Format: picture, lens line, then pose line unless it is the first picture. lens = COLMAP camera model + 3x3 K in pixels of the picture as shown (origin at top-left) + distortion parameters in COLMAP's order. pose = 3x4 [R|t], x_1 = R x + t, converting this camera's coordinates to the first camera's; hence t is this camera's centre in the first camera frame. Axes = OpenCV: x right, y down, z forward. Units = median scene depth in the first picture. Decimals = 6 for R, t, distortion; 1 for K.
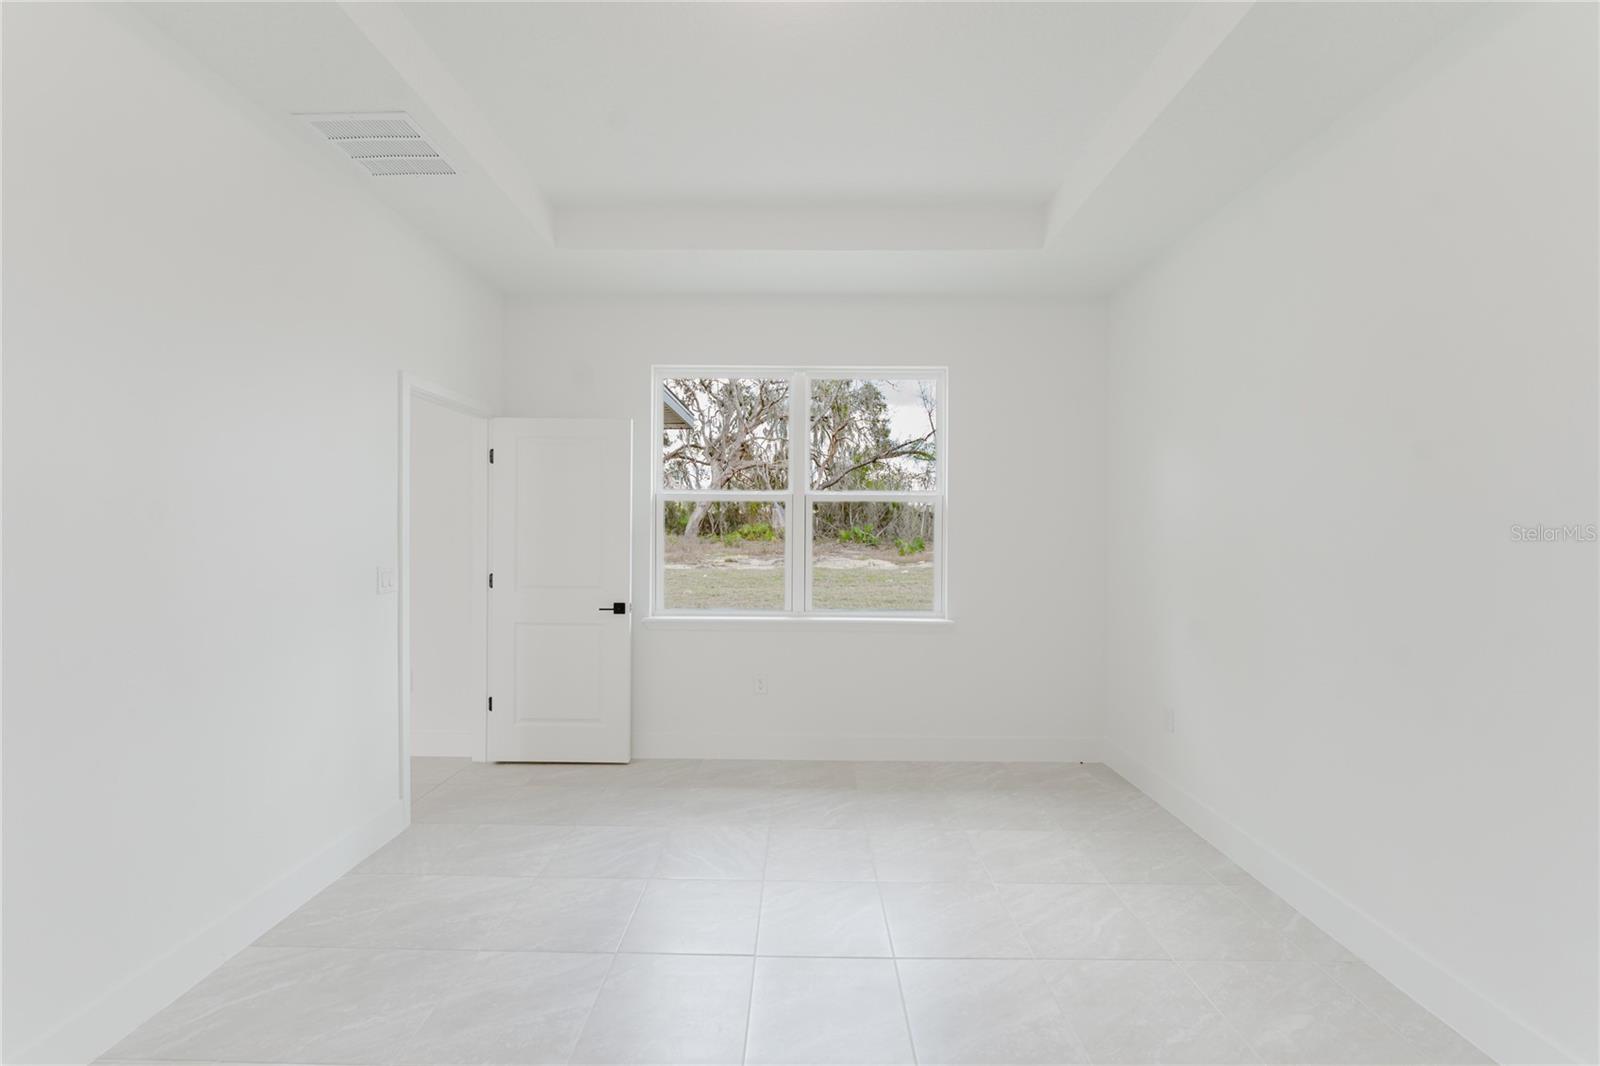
lens RADIAL K [[639.3, 0, 812.9], [0, 639.3, 542.1], [0, 0, 1]] dist [-0.008371, 0.000417]
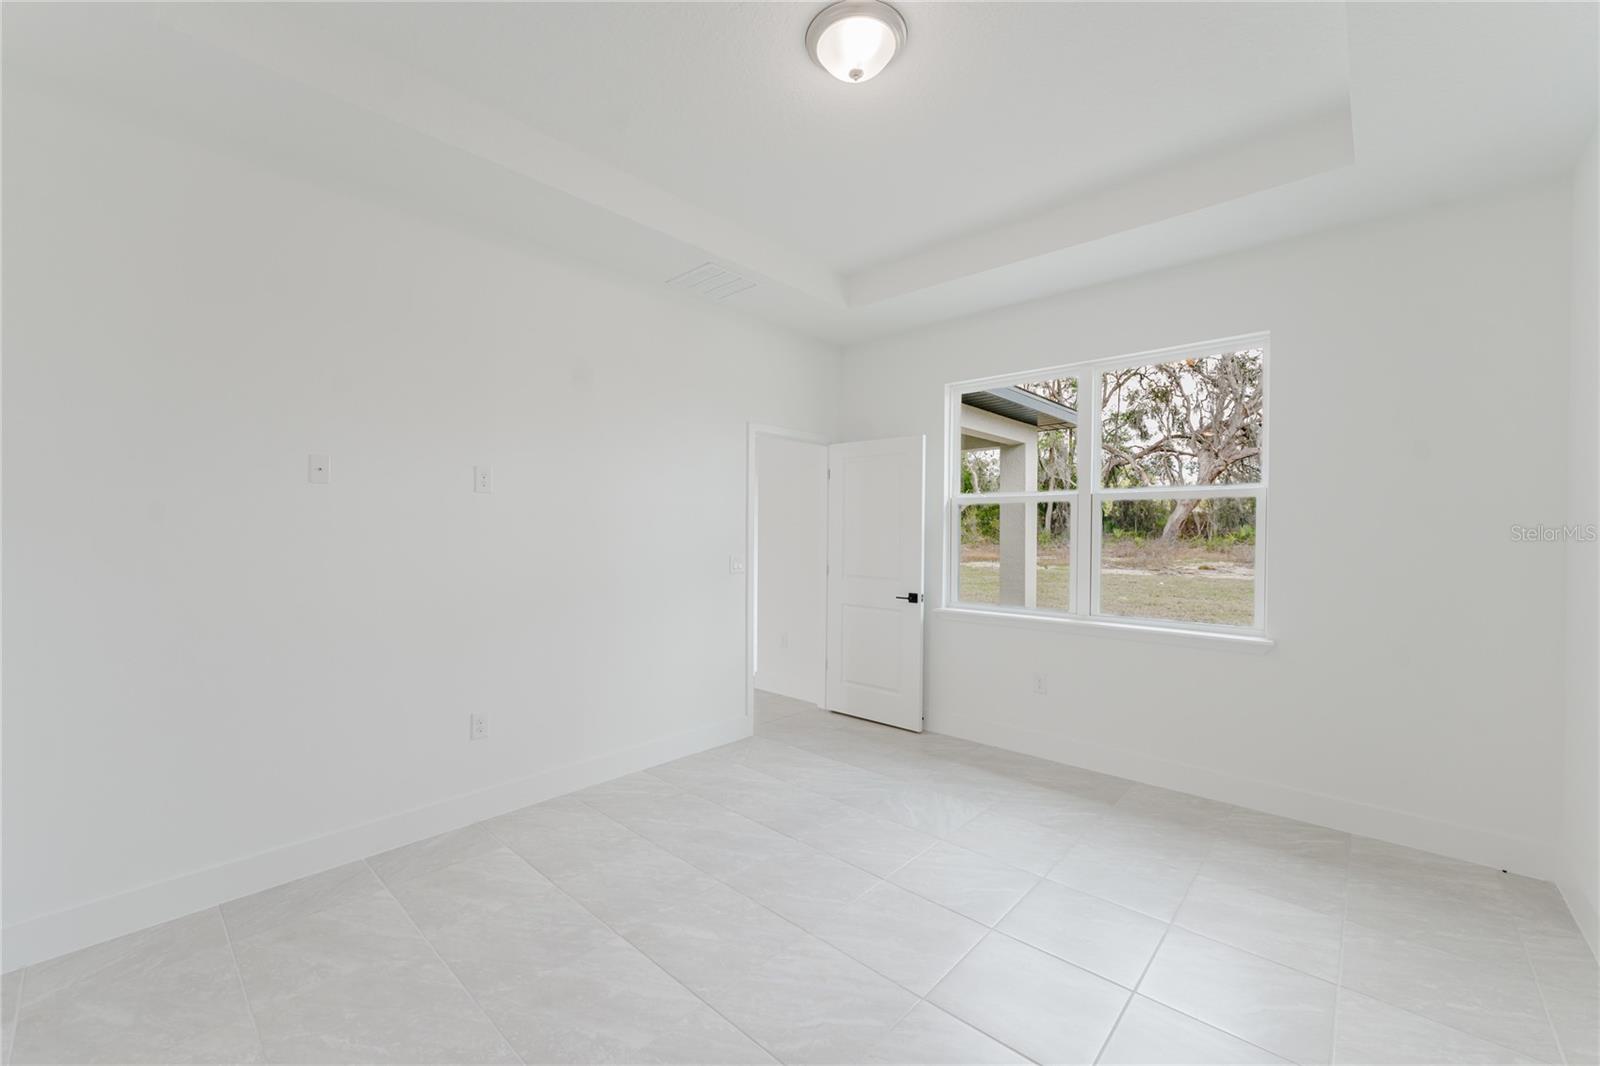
lens RADIAL K [[639.3, 0, 798.3], [0, 639.3, 540.9], [0, 0, 1]] dist [-0.008371, 0.000417]
pose [[0.743345, 0.008454, -0.668855, 0.295974], [-0.011996, 0.999928, -0.000693, 0.002746], [0.668801, 0.008539, 0.743392, -0.008751]]
